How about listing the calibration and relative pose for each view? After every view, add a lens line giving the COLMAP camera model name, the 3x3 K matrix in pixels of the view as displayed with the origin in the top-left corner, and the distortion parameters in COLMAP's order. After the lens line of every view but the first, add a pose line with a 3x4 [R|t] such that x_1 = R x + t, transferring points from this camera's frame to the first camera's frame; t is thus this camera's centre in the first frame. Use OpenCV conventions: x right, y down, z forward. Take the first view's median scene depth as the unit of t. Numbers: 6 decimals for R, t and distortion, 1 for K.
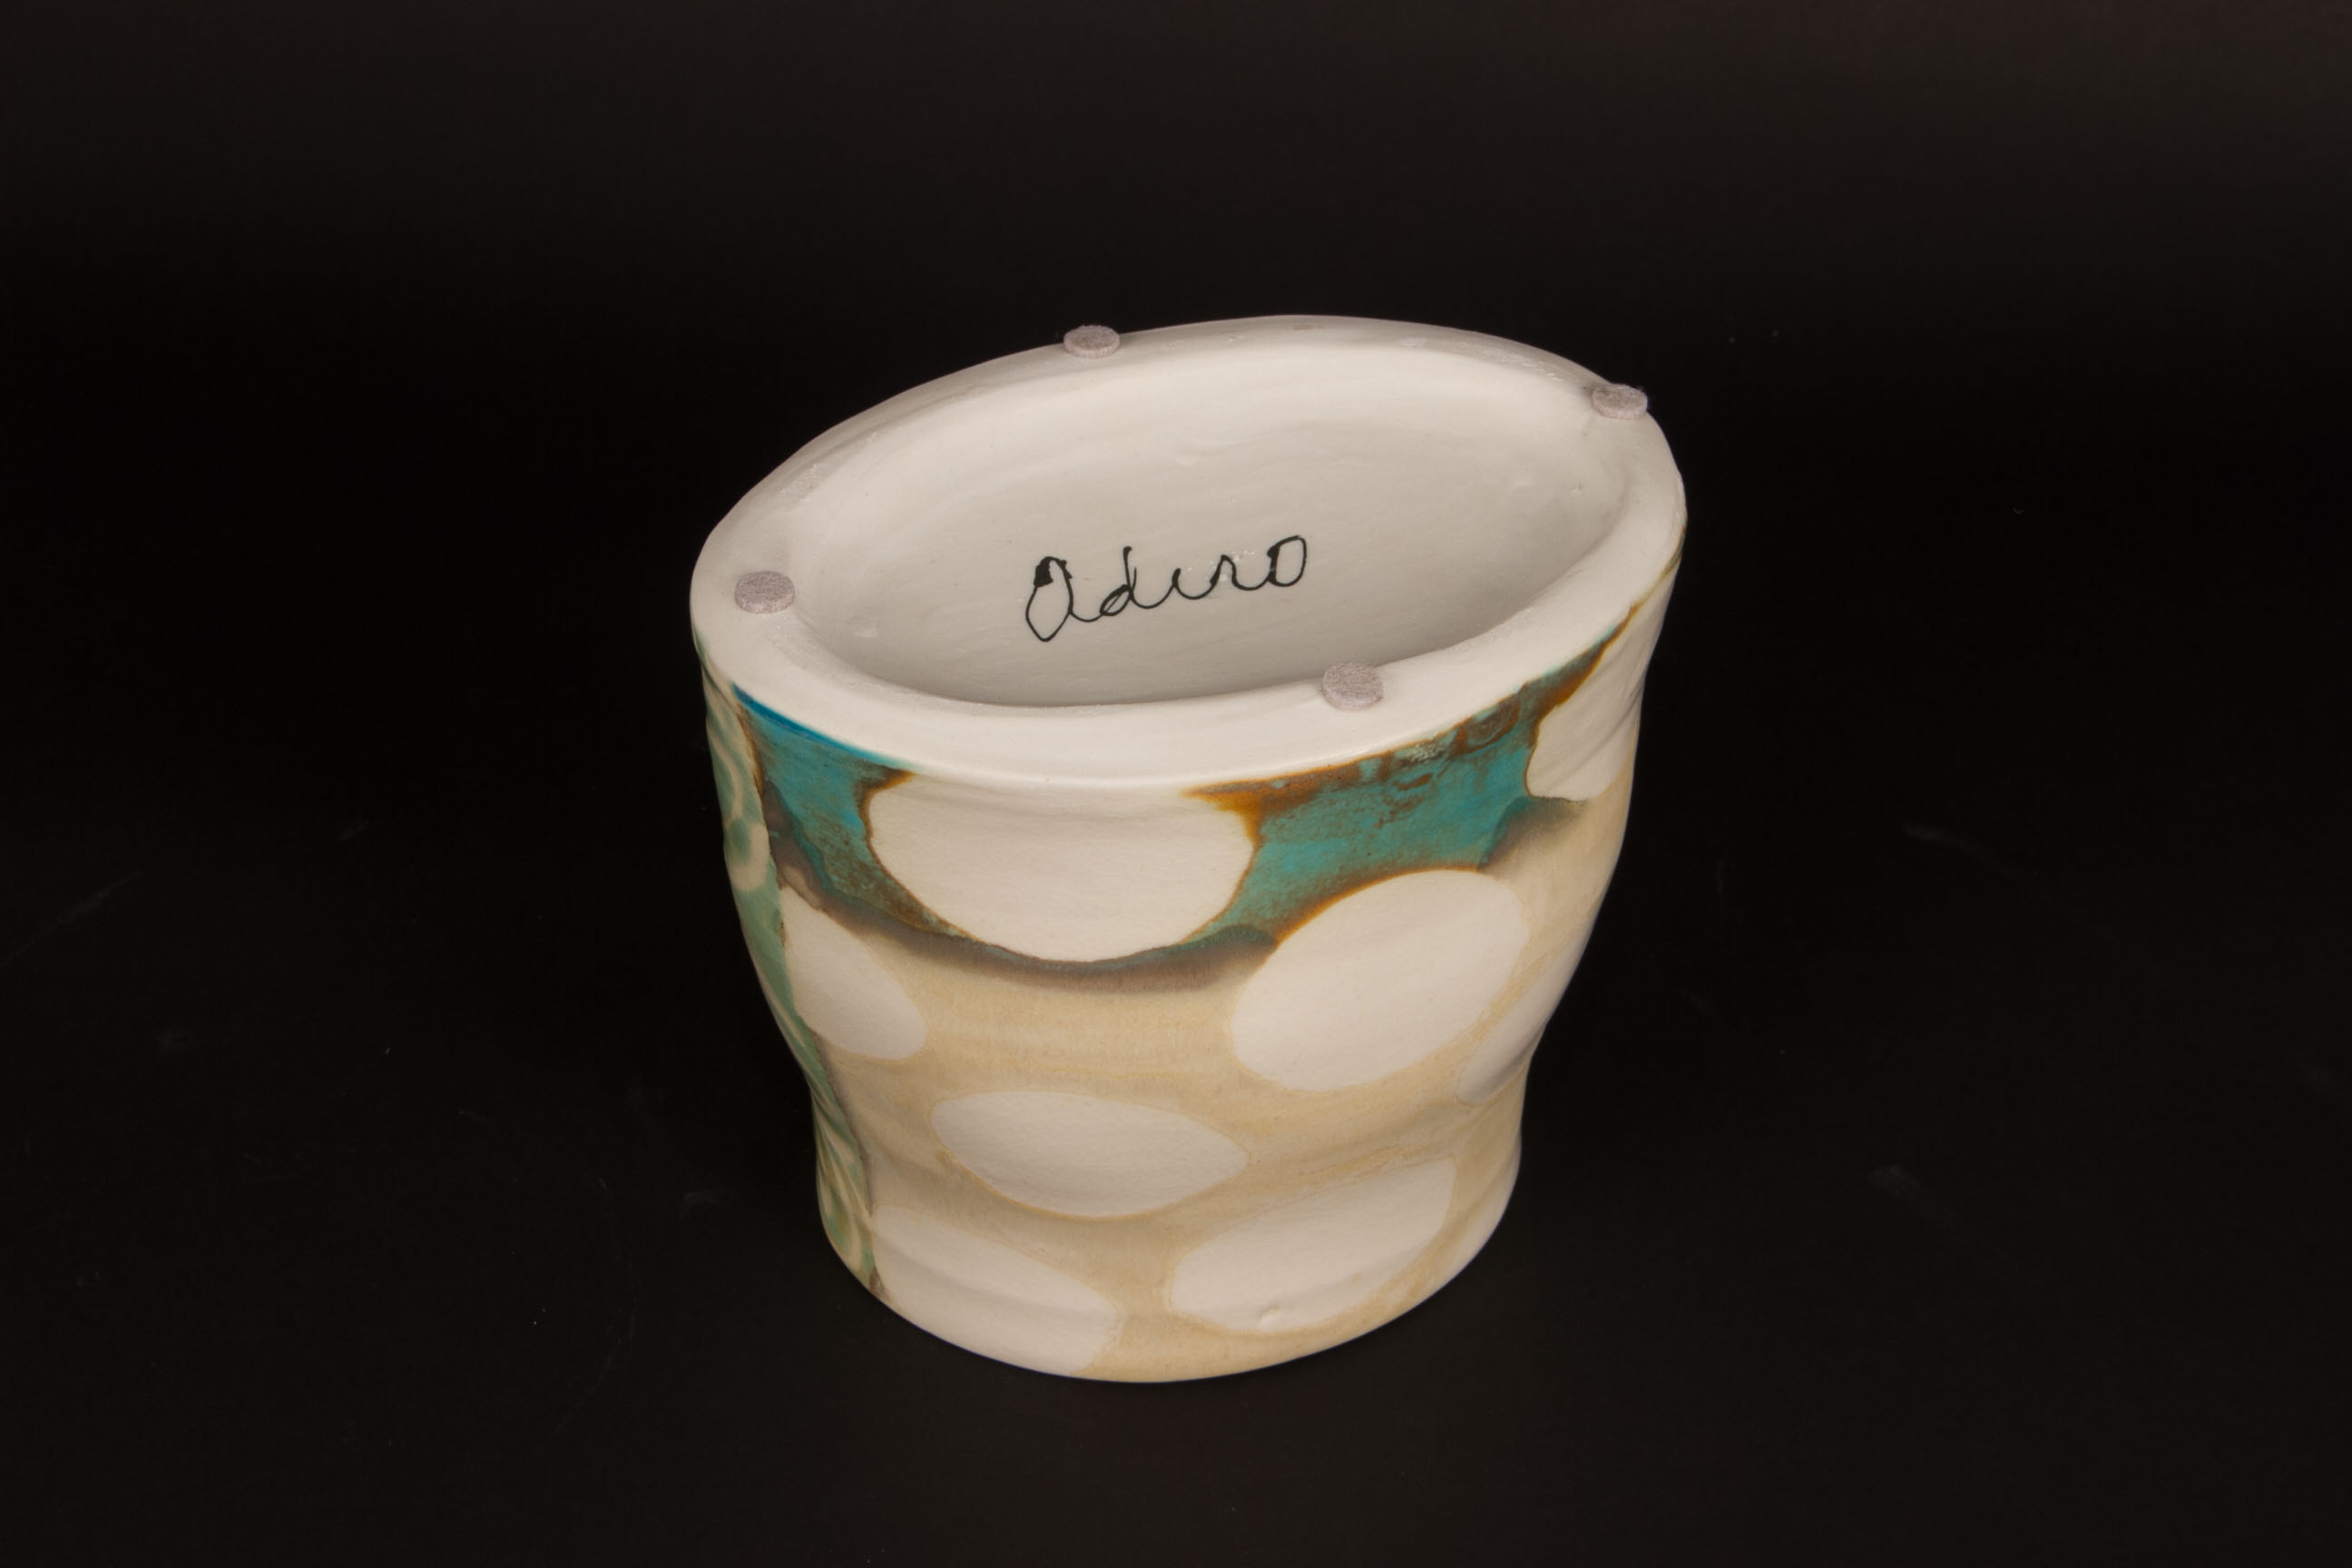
lens RADIAL K [[3827.5, 0, 1168.9], [0, 3827.5, 791.5], [0, 0, 1]] dist [-0.069155, 0.000000]
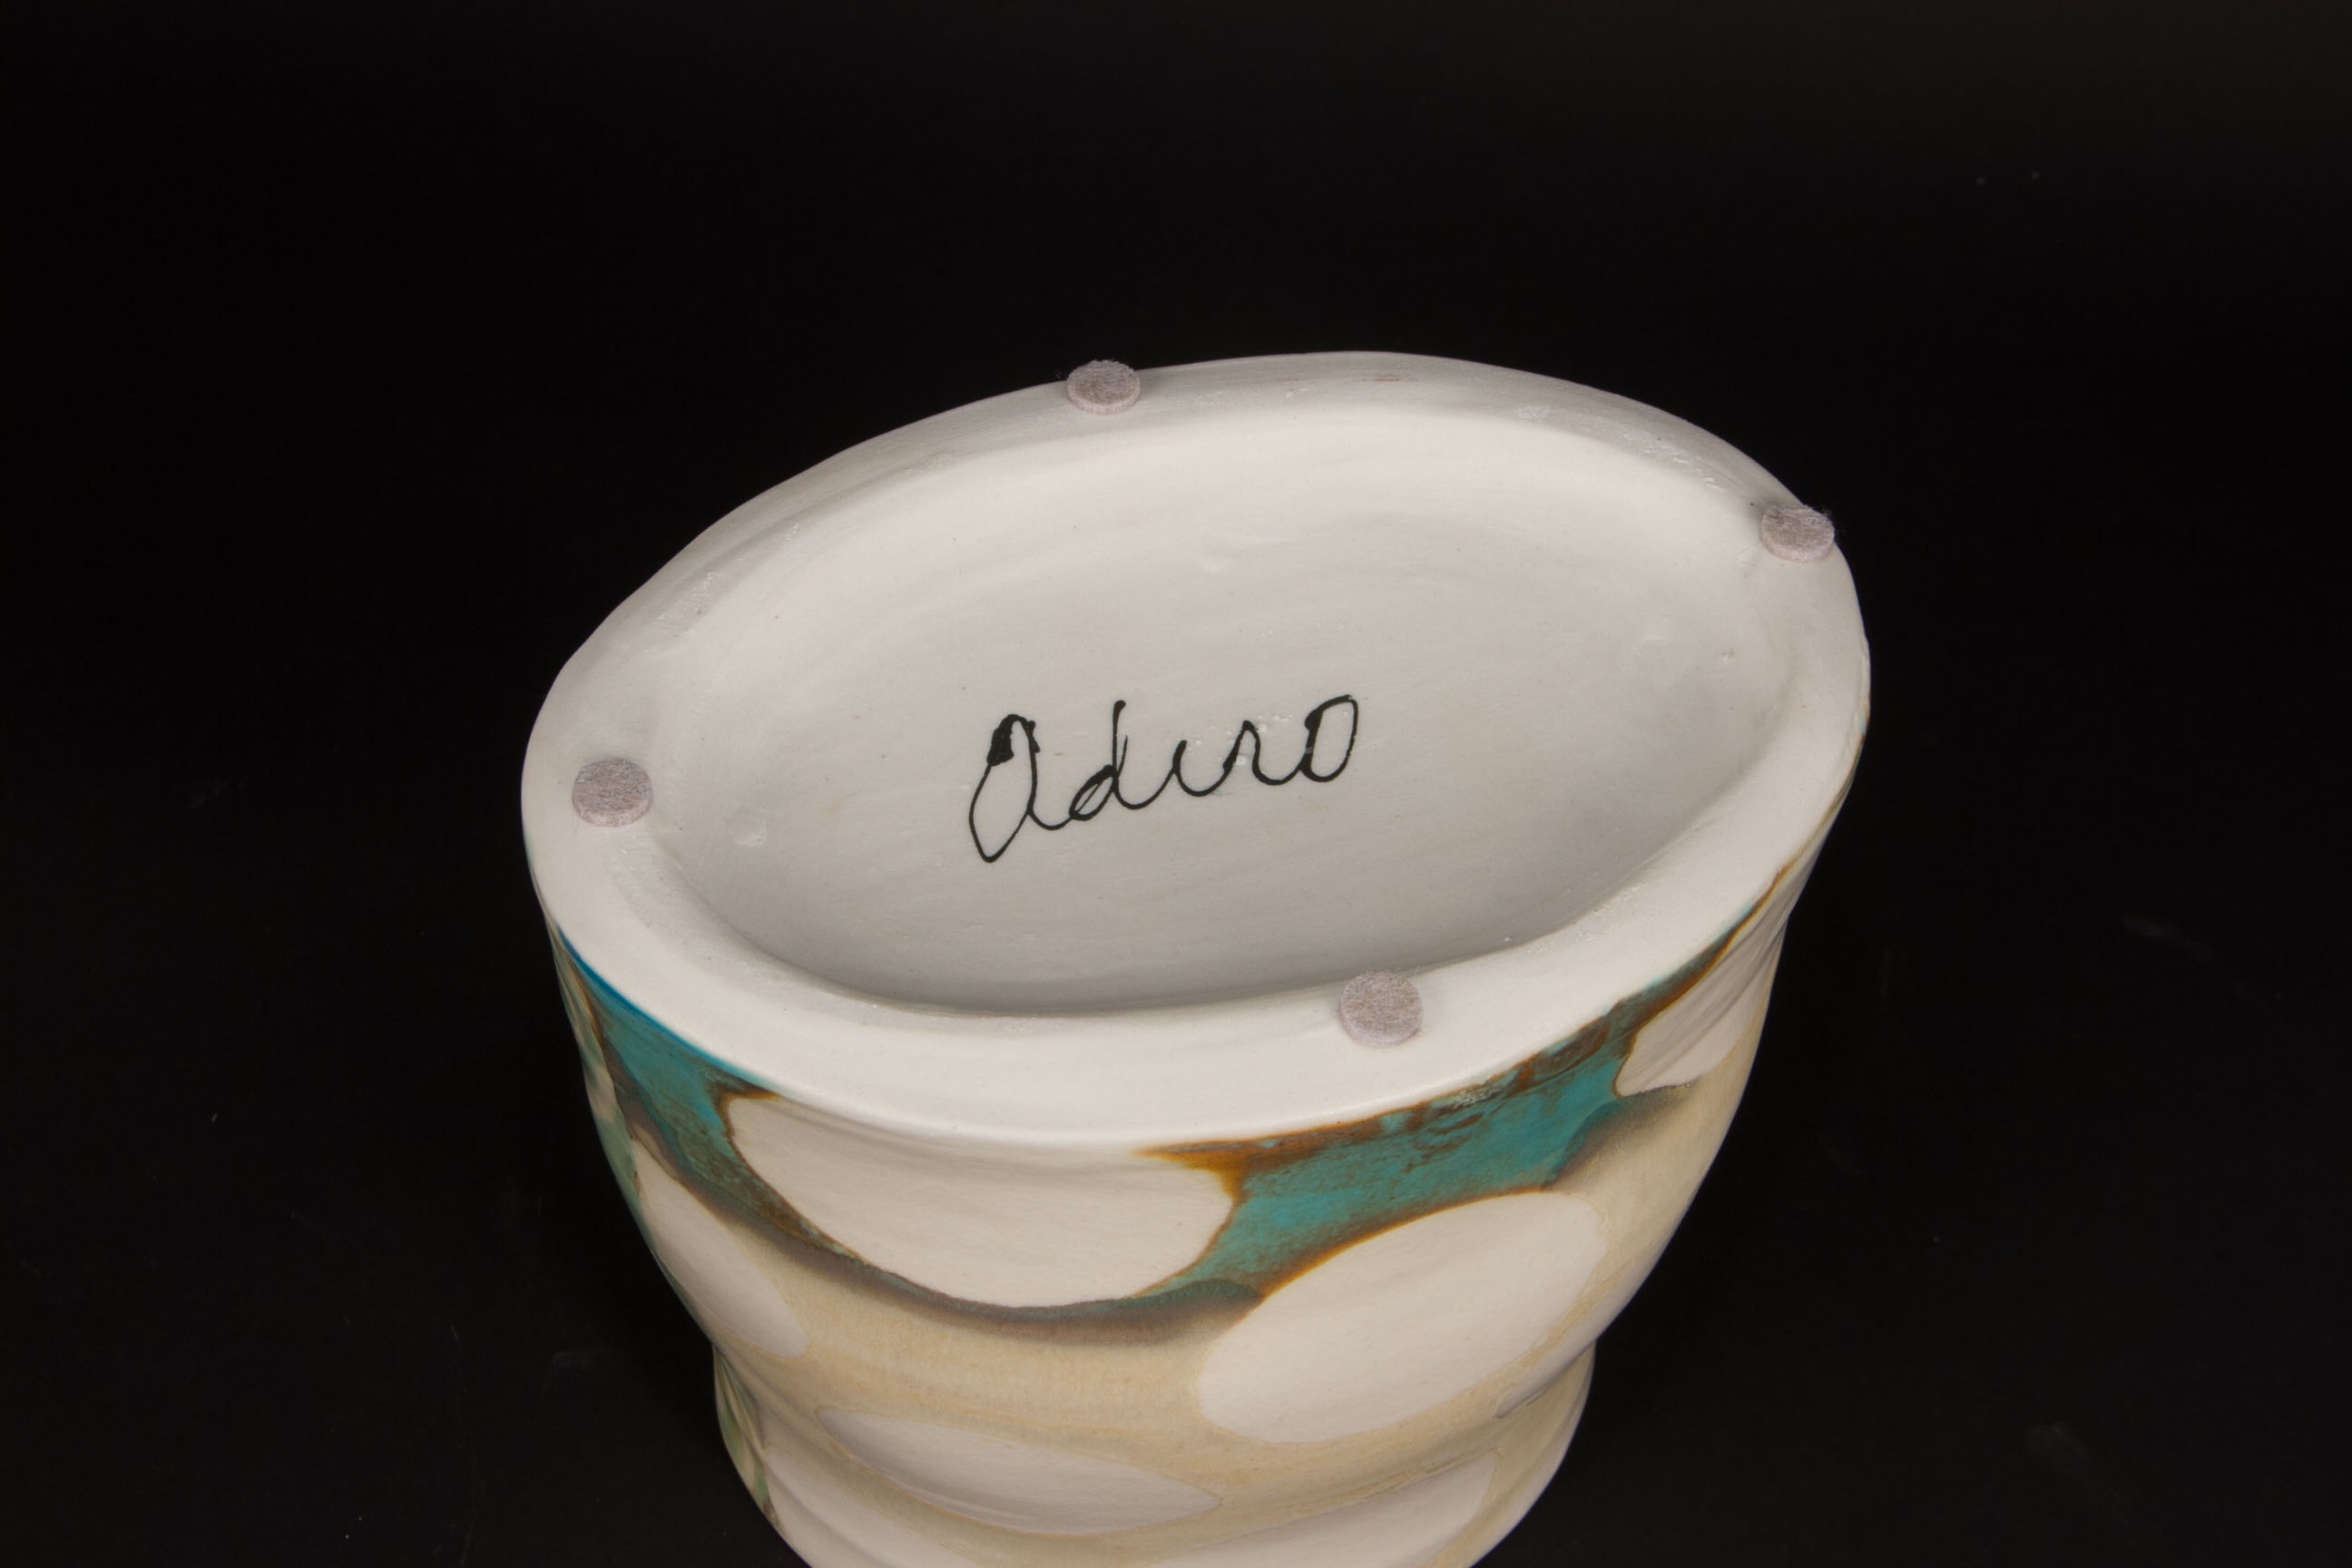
lens RADIAL K [[3827.5, 0, 1184.3], [0, 3827.5, 791.7], [0, 0, 1]] dist [-0.069155, 0.000000]
pose [[0.996092, 0.077032, -0.043201, 0.036672], [-0.068126, 0.981446, 0.179225, -0.187546], [0.056206, -0.175582, 0.982859, 0.263654]]
